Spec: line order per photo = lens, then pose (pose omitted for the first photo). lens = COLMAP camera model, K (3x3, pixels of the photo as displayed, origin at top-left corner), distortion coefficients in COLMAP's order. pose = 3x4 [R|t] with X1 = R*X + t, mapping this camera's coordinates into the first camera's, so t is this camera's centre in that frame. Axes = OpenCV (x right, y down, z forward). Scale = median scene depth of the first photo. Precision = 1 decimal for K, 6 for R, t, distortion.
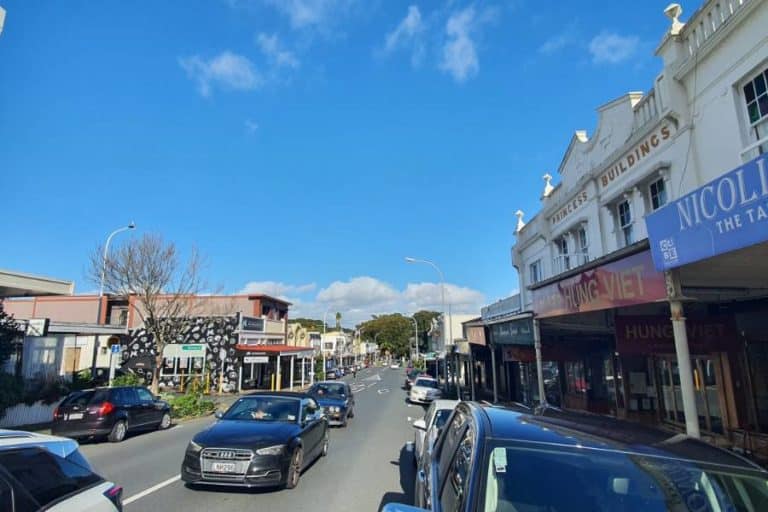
lens RADIAL K [[424.8, 0, 384.0], [0, 424.8, 256.0], [0, 0, 1]] dist [-0.002214, -0.000433]
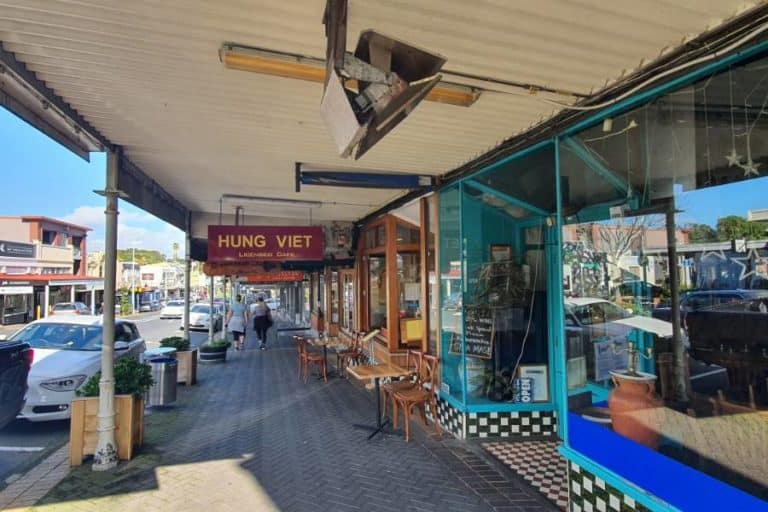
lens RADIAL K [[424.8, 0, 384.0], [0, 424.8, 256.0], [0, 0, 1]] dist [-0.002214, -0.000433]
pose [[0.947205, 0.012652, 0.320380, 0.123464], [-0.061778, 0.987700, 0.143642, 0.008466], [-0.314622, -0.155851, 0.936335, -0.018365]]
